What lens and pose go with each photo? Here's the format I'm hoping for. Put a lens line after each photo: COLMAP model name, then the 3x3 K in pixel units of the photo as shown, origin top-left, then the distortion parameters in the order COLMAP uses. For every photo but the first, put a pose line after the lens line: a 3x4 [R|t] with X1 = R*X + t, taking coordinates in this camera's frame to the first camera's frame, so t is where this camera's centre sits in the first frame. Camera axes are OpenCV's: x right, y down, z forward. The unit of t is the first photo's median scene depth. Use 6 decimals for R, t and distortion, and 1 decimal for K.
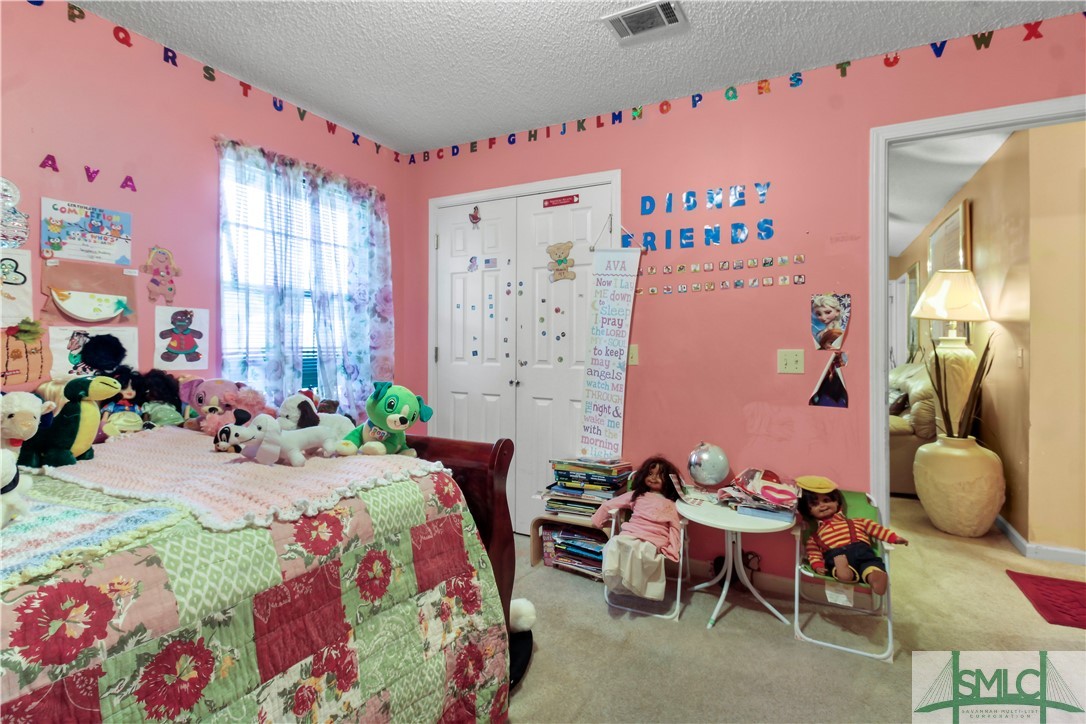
lens RADIAL K [[498.6, 0, 547.4], [0, 498.6, 345.8], [0, 0, 1]] dist [-0.001053, -0.000833]
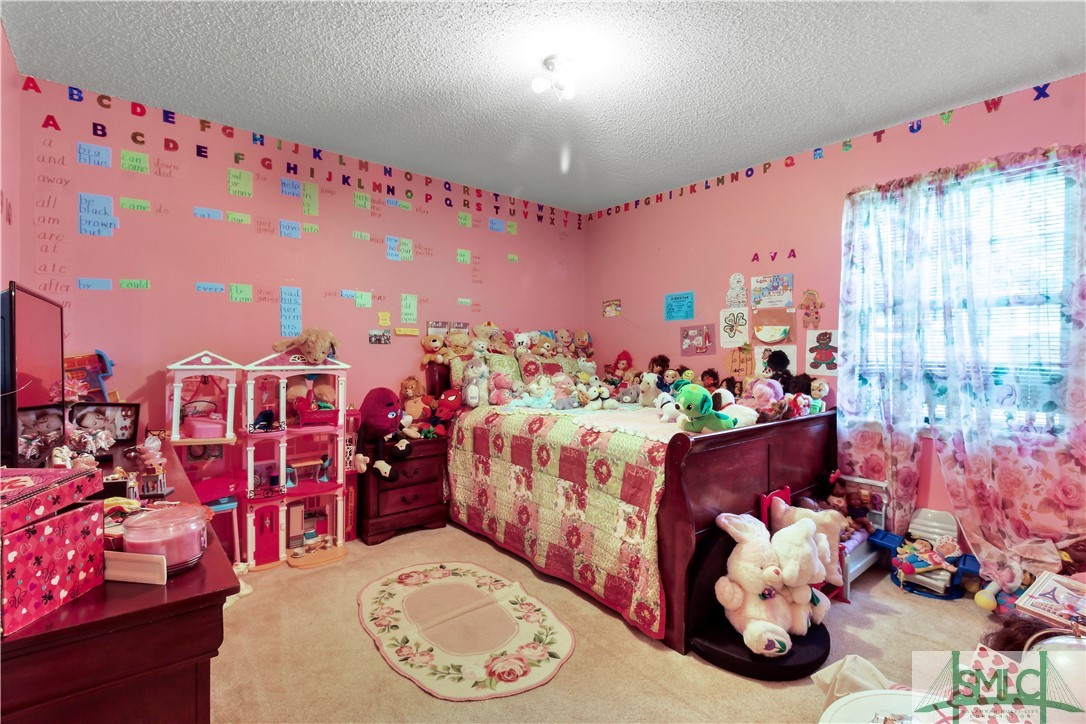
lens RADIAL K [[498.6, 0, 547.4], [0, 498.6, 345.8], [0, 0, 1]] dist [-0.001053, -0.000833]
pose [[-0.370787, -0.017441, -0.928554, 0.916644], [-0.014558, 0.999810, -0.012966, -0.005406], [0.928604, 0.008711, -0.370970, 0.888354]]
